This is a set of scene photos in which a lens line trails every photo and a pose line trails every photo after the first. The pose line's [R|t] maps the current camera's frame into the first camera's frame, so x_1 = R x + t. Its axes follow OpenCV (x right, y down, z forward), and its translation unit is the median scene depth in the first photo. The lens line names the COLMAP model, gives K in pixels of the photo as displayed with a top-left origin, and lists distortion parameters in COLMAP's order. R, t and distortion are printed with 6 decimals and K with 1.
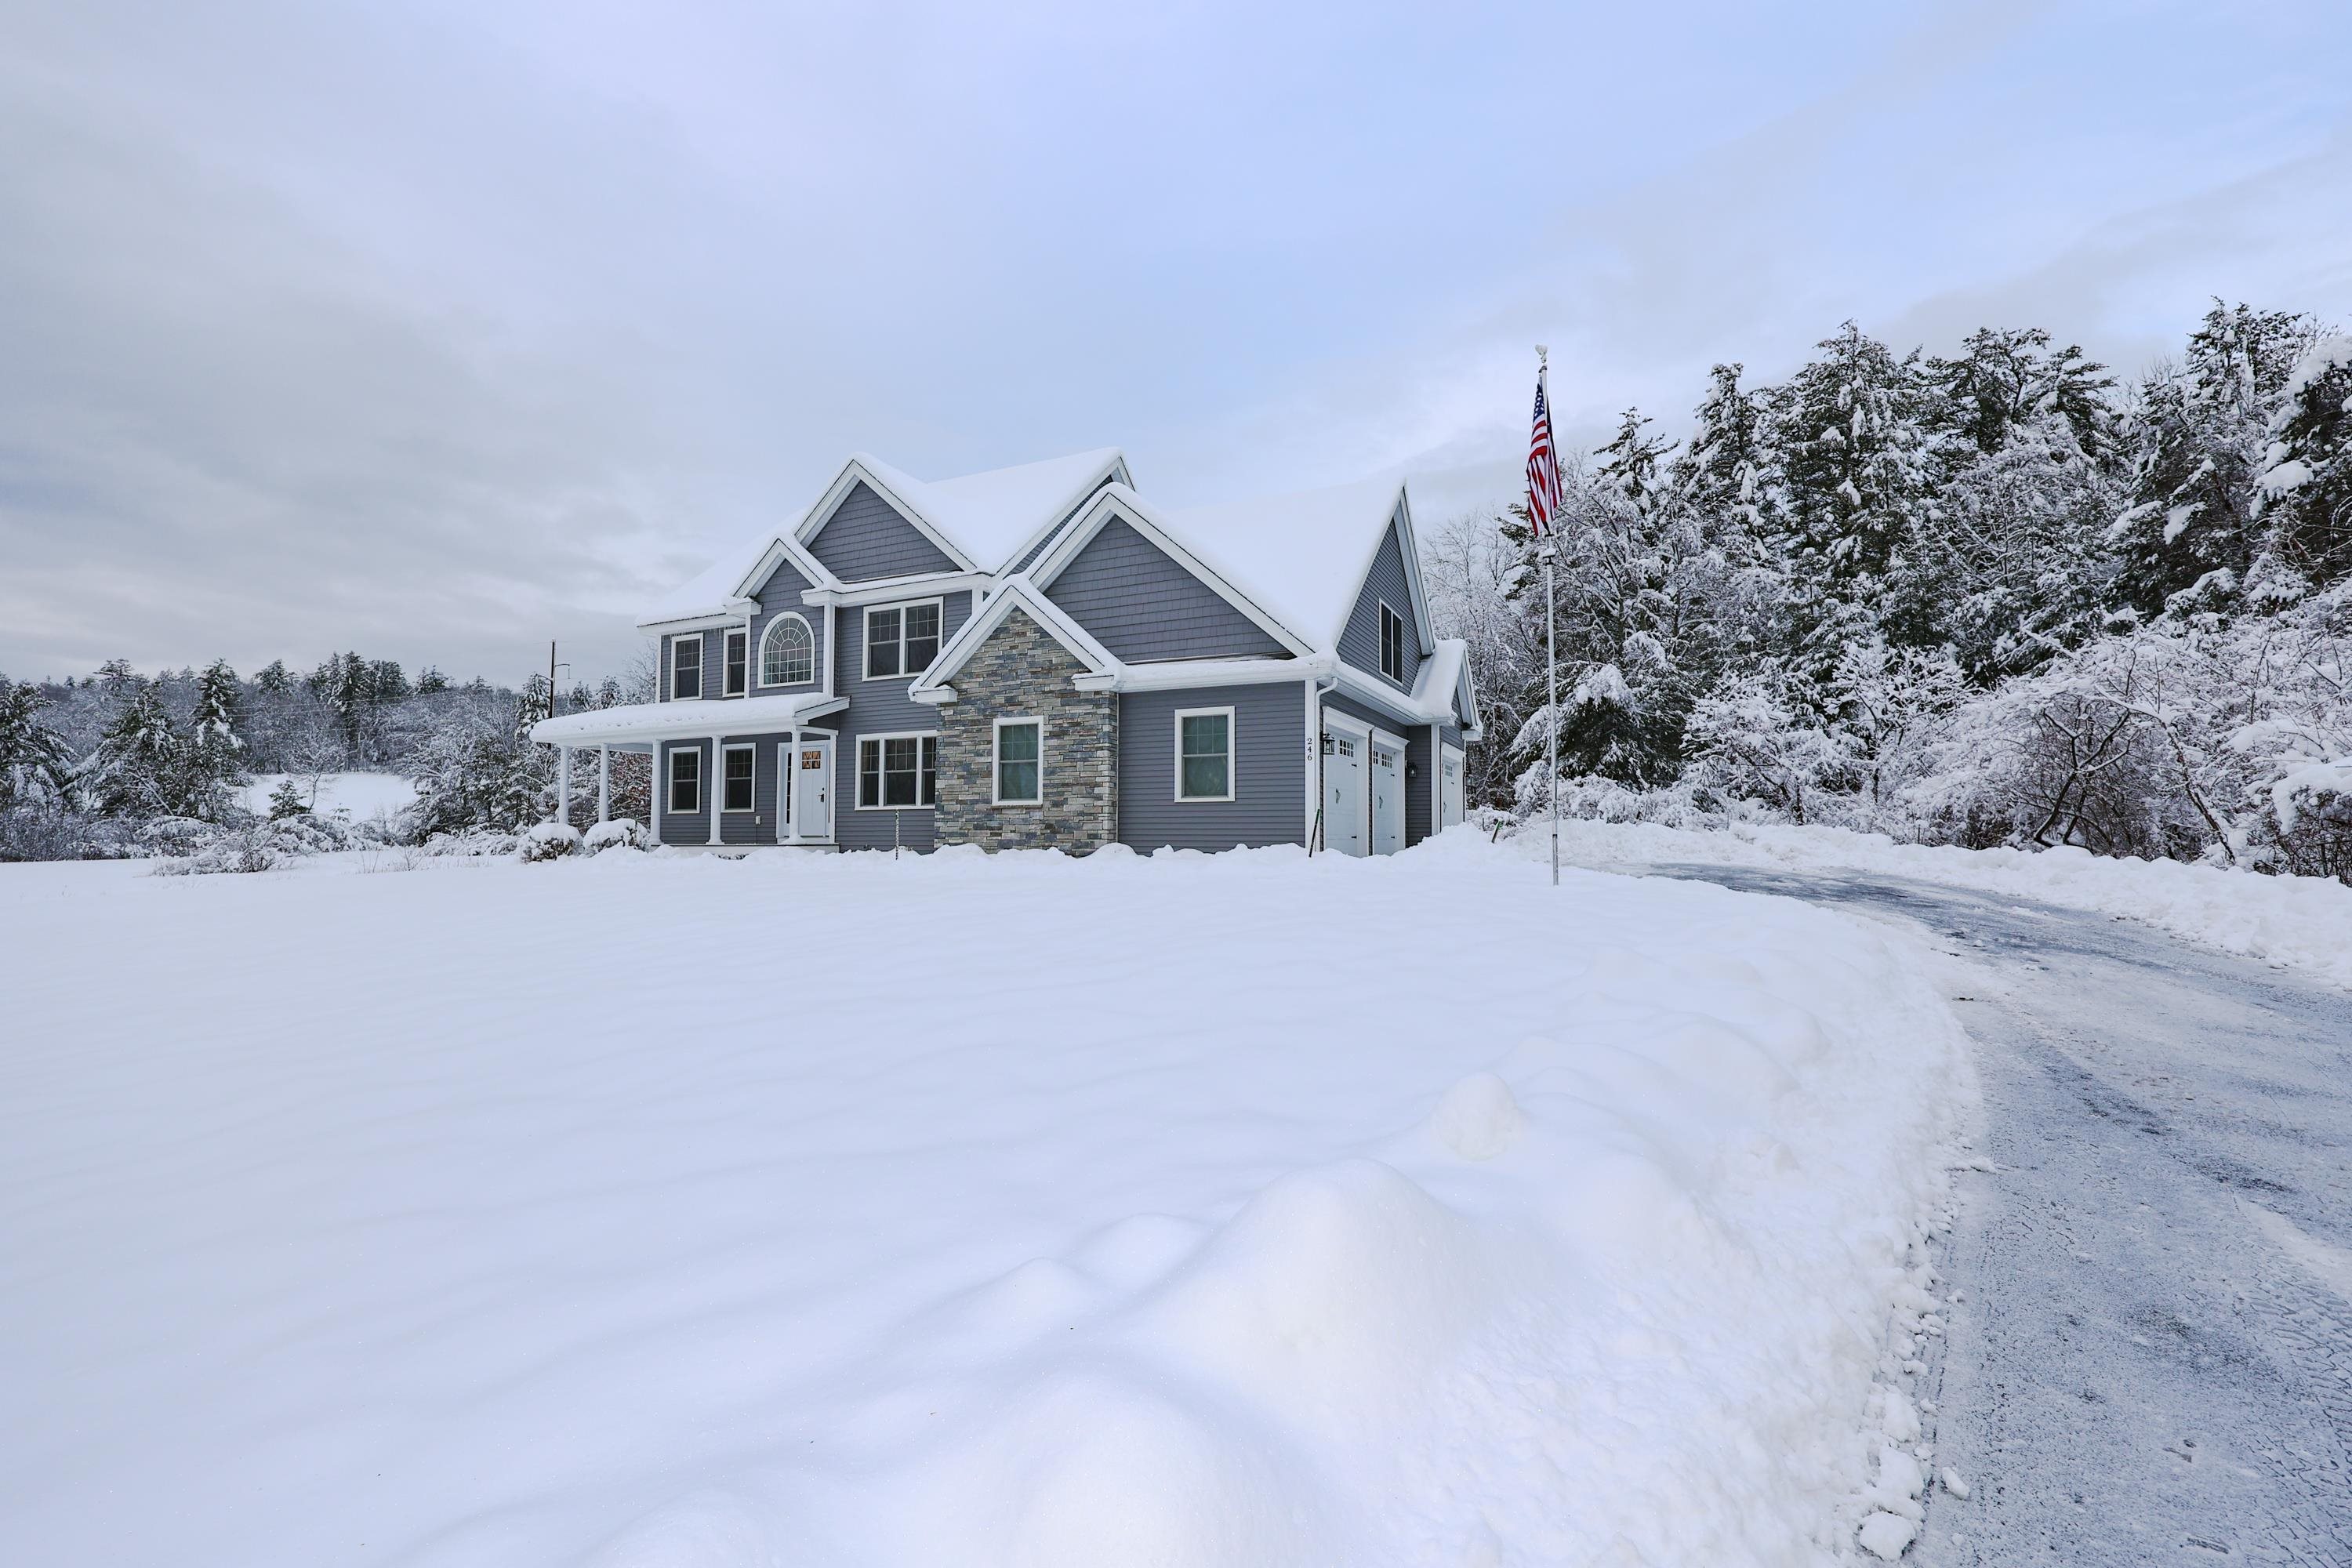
lens RADIAL K [[941.1, 0, 1175.0], [0, 941.1, 795.4], [0, 0, 1]] dist [0.002004, 0.000078]
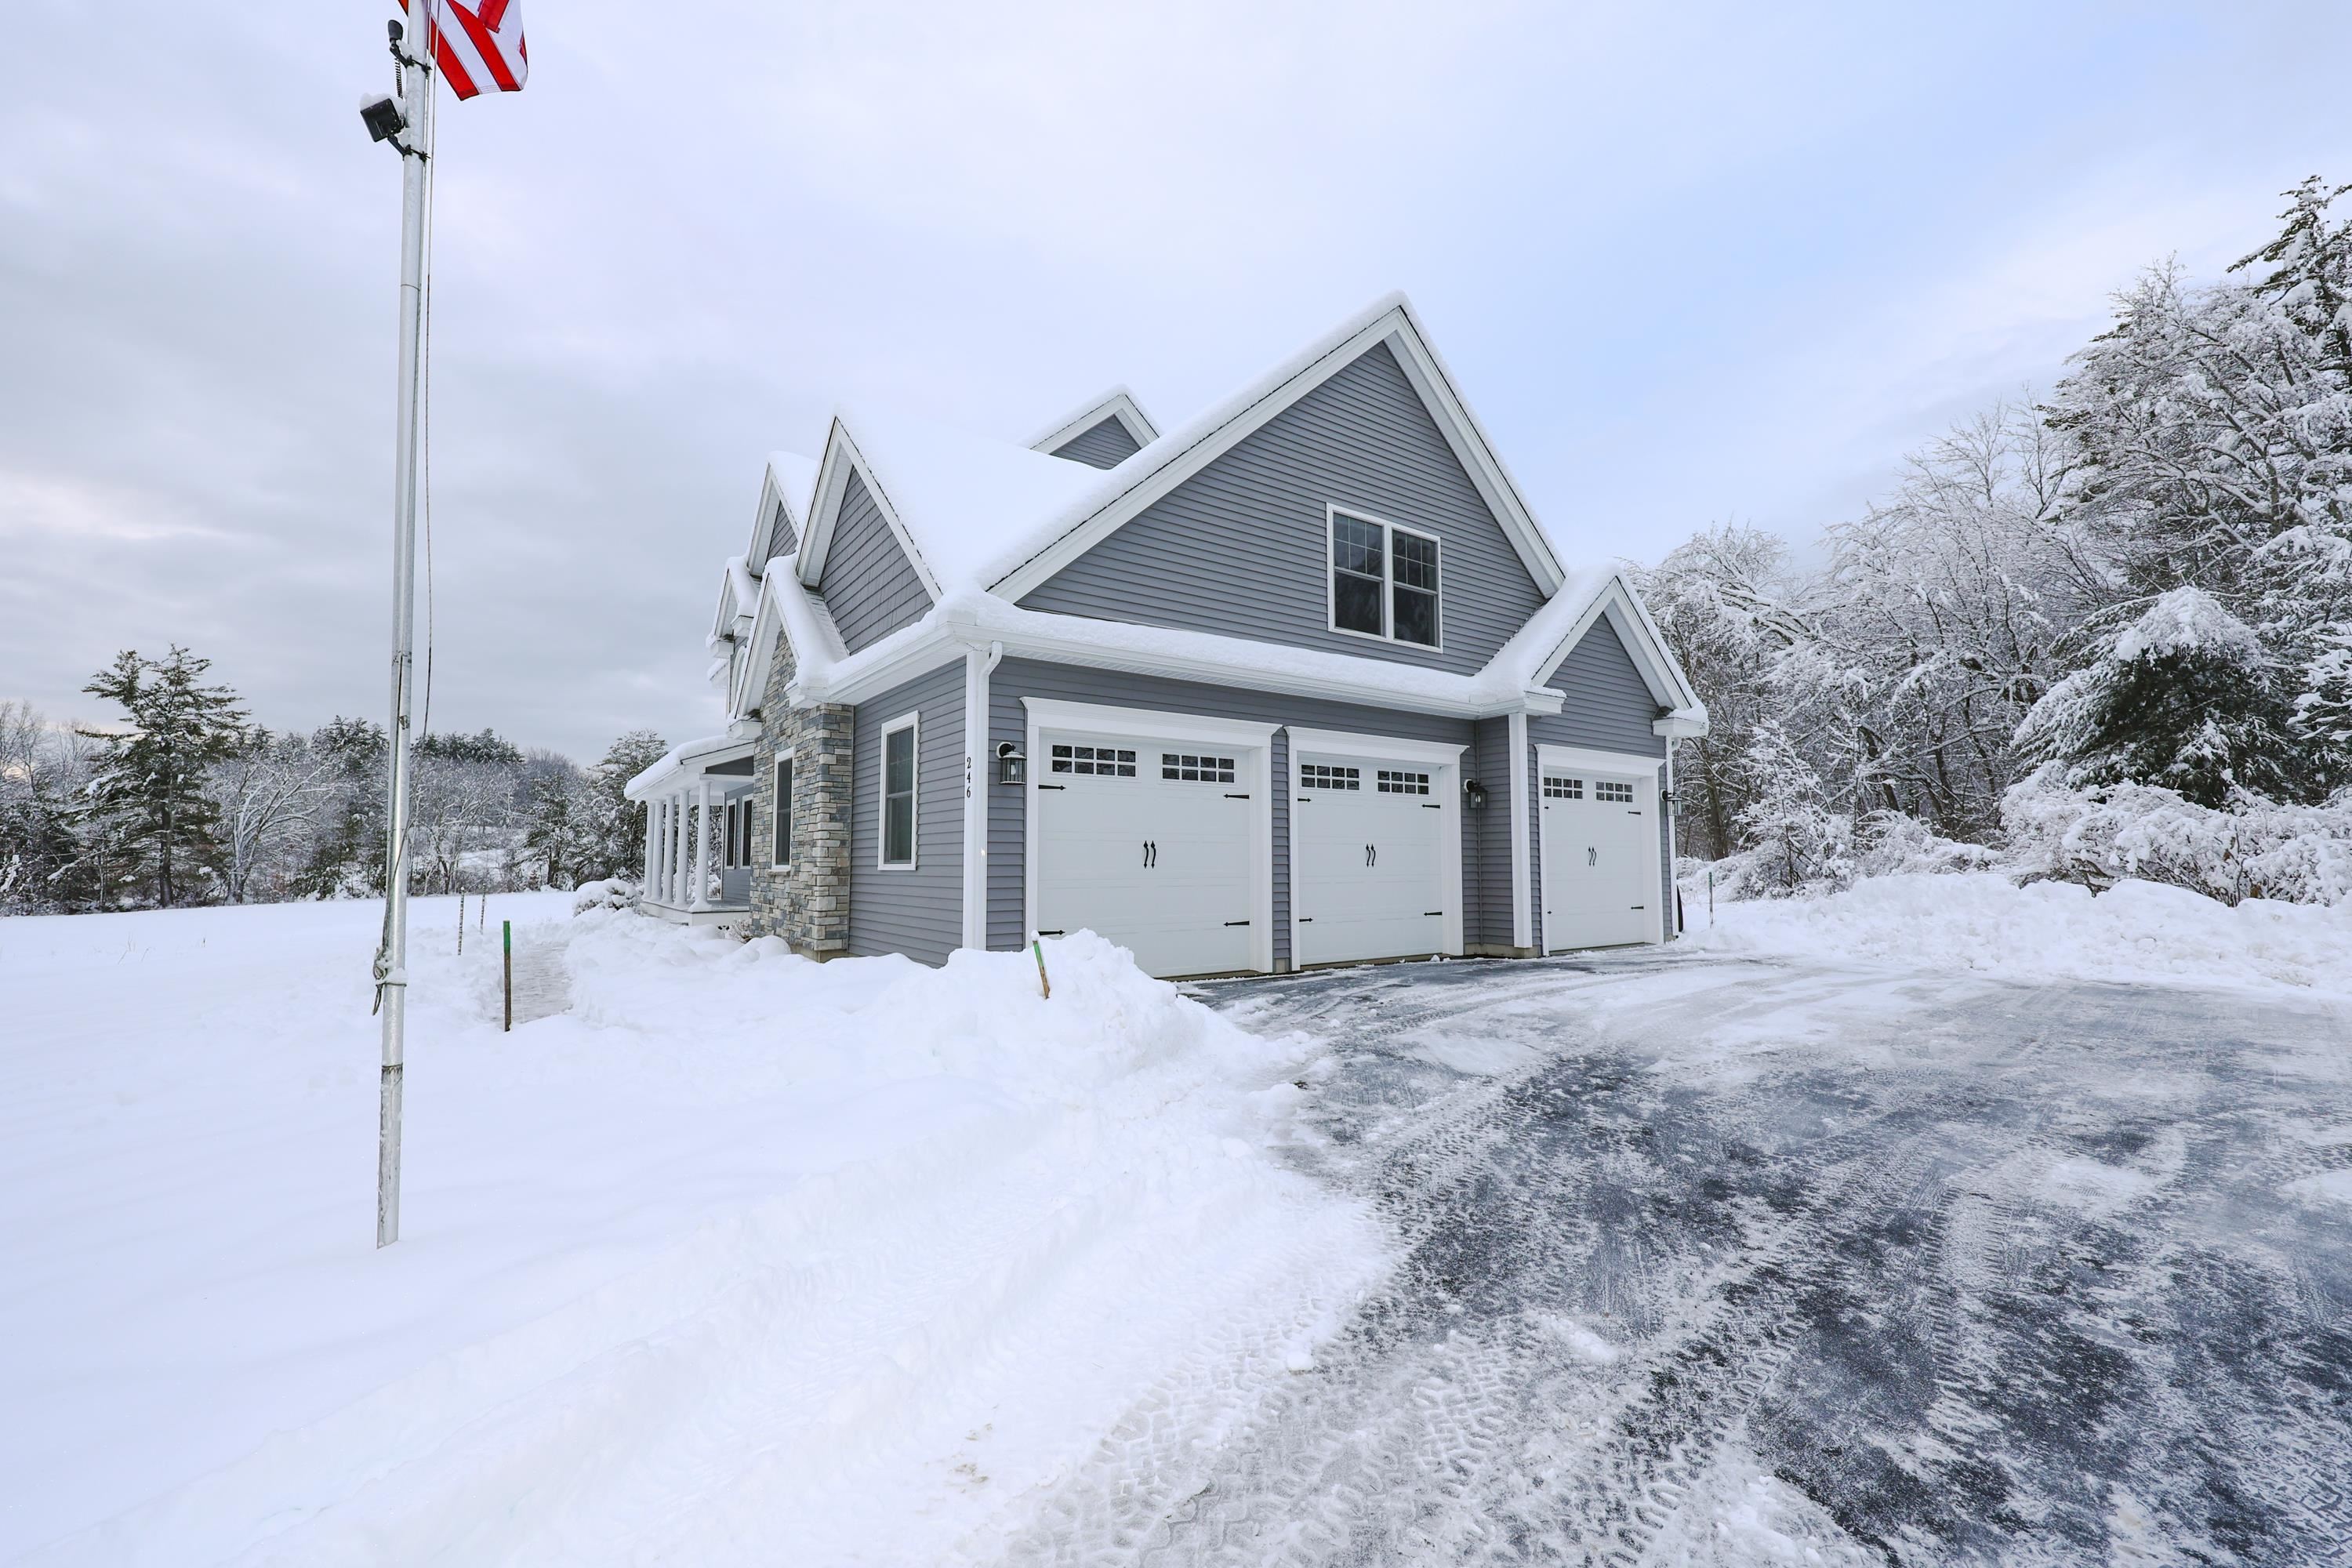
lens RADIAL K [[941.1, 0, 1175.0], [0, 941.1, 795.4], [0, 0, 1]] dist [0.002004, 0.000078]
pose [[0.883760, -0.038515, -0.466352, 0.434972], [0.023750, 0.999014, -0.037498, -0.013298], [0.467336, 0.022064, 0.883804, 0.497696]]
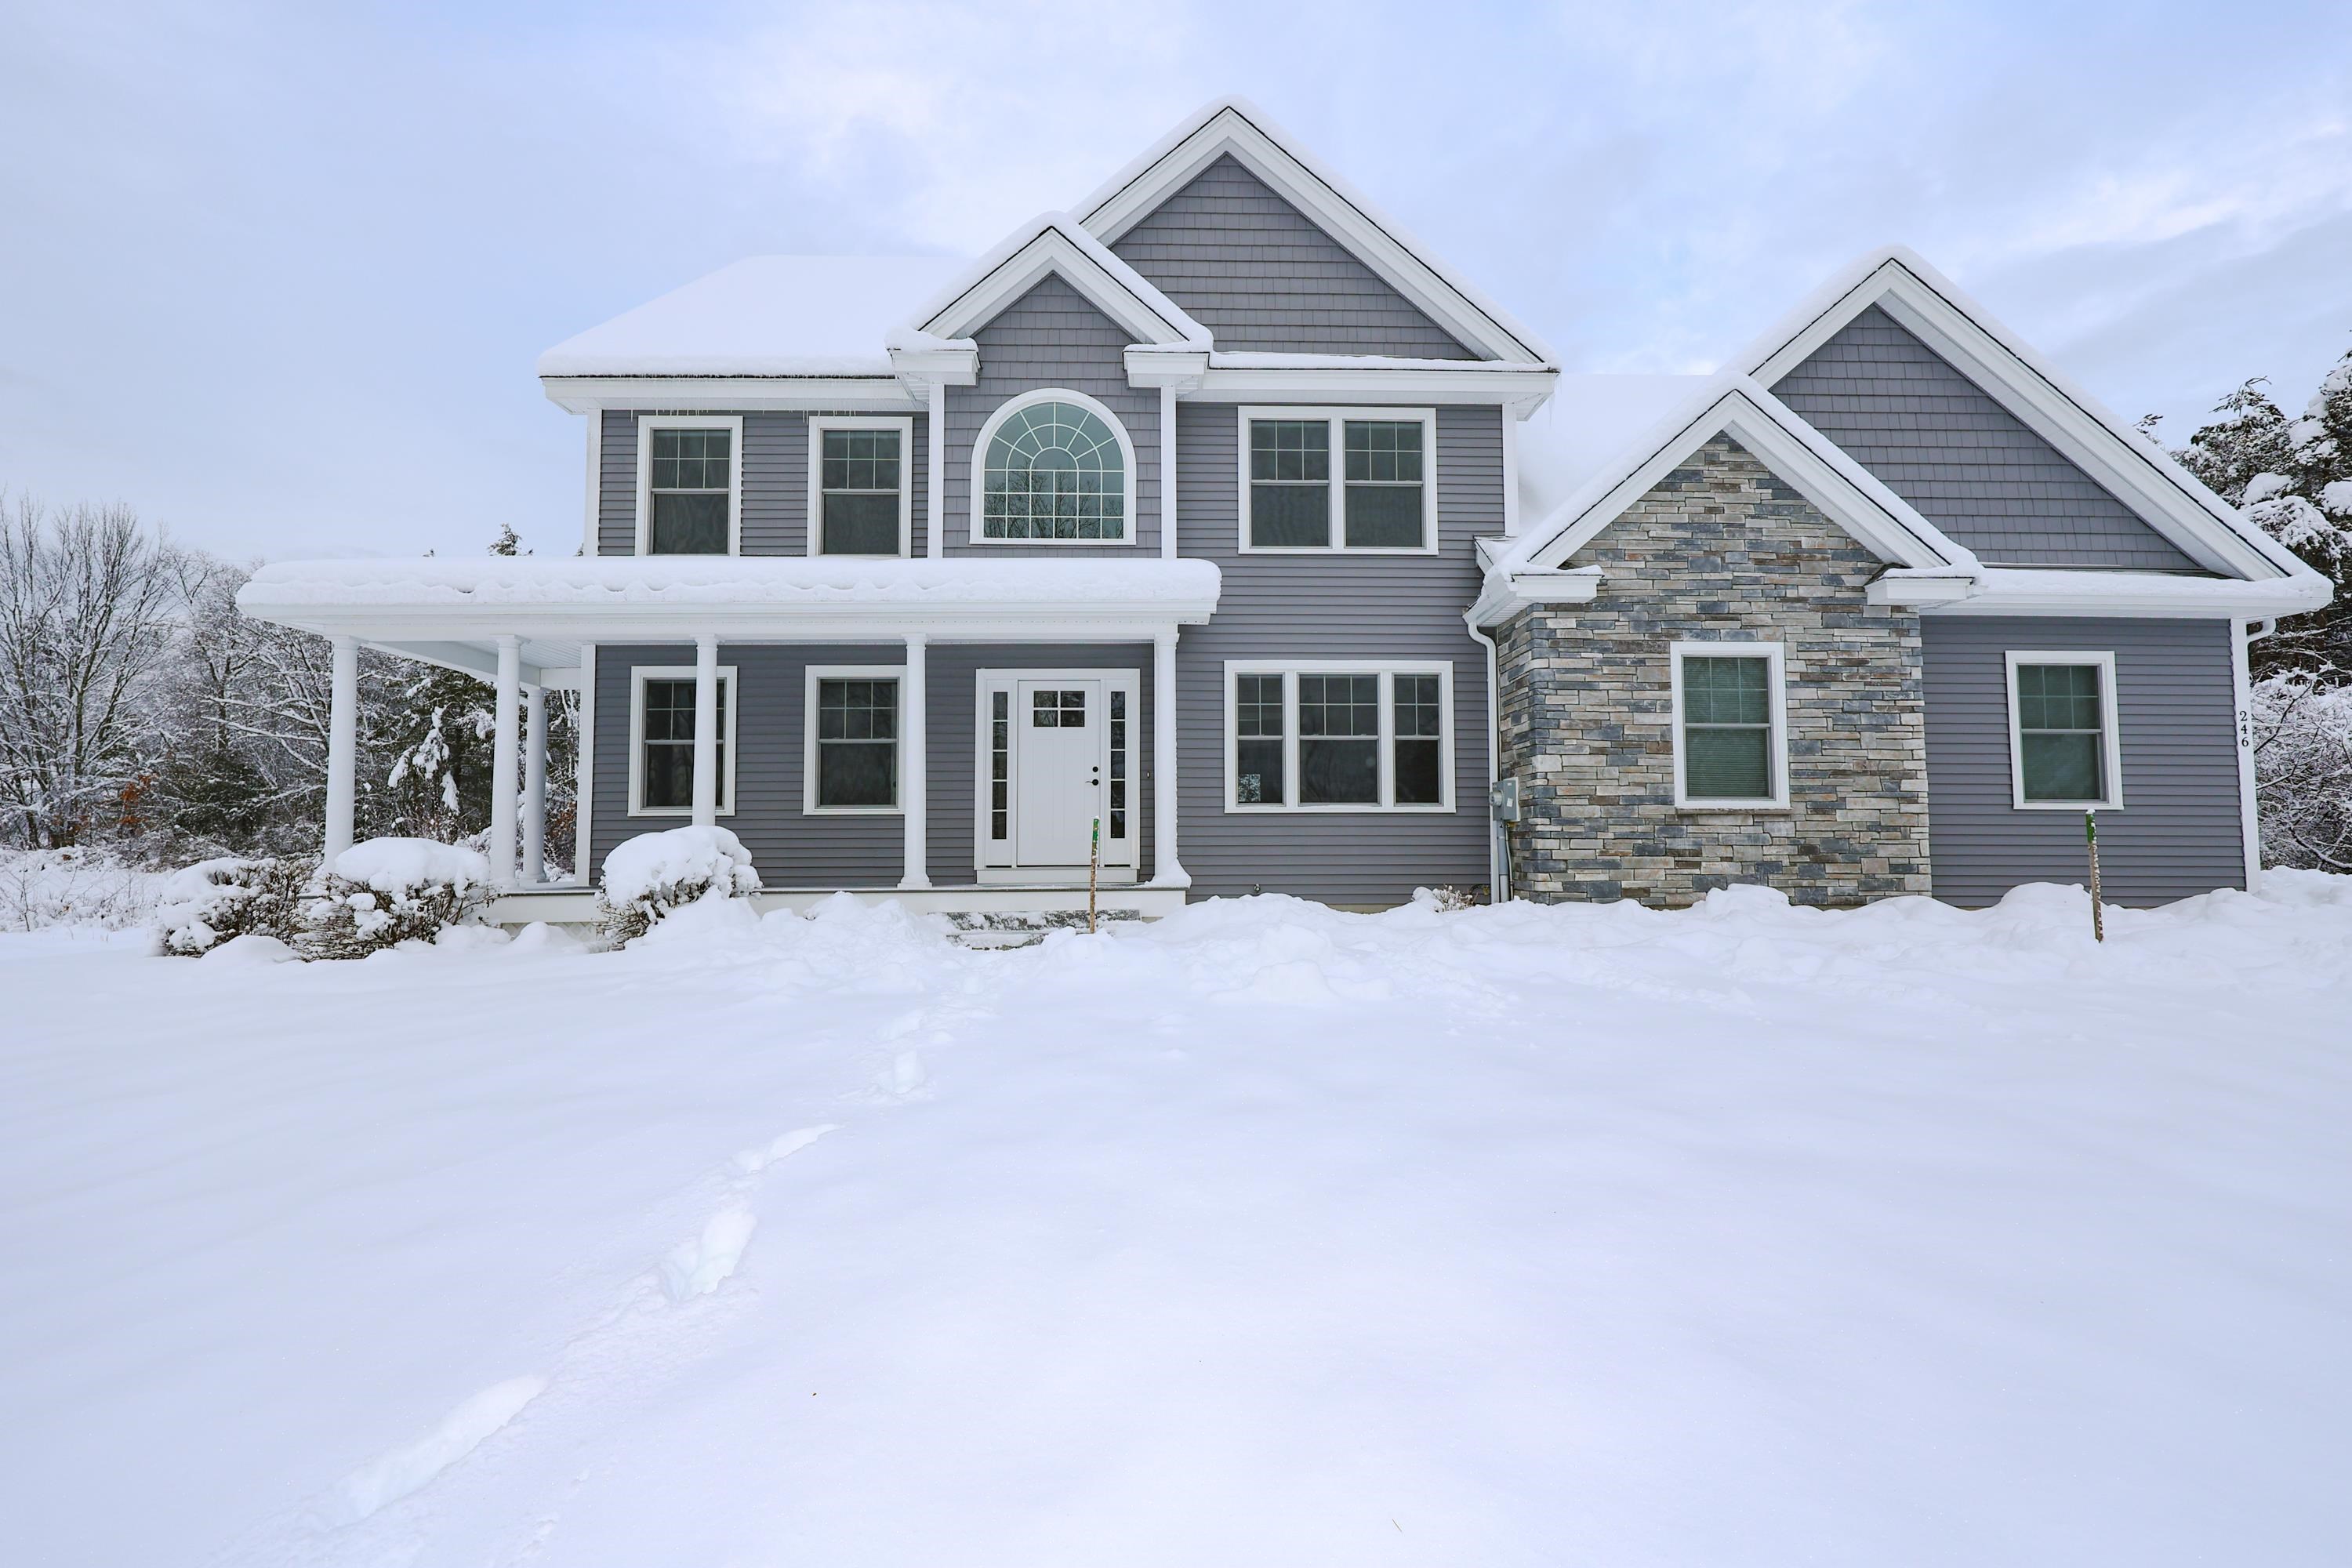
lens RADIAL K [[898.9, 0, 1176.8], [0, 898.9, 801.7], [0, 0, 1]] dist [0.000853, 0.000031]
pose [[0.893404, 0.020341, 0.448794, -0.662360], [-0.019767, 0.999787, -0.005963, 0.015308], [-0.448819, -0.003544, 0.893616, 0.682548]]
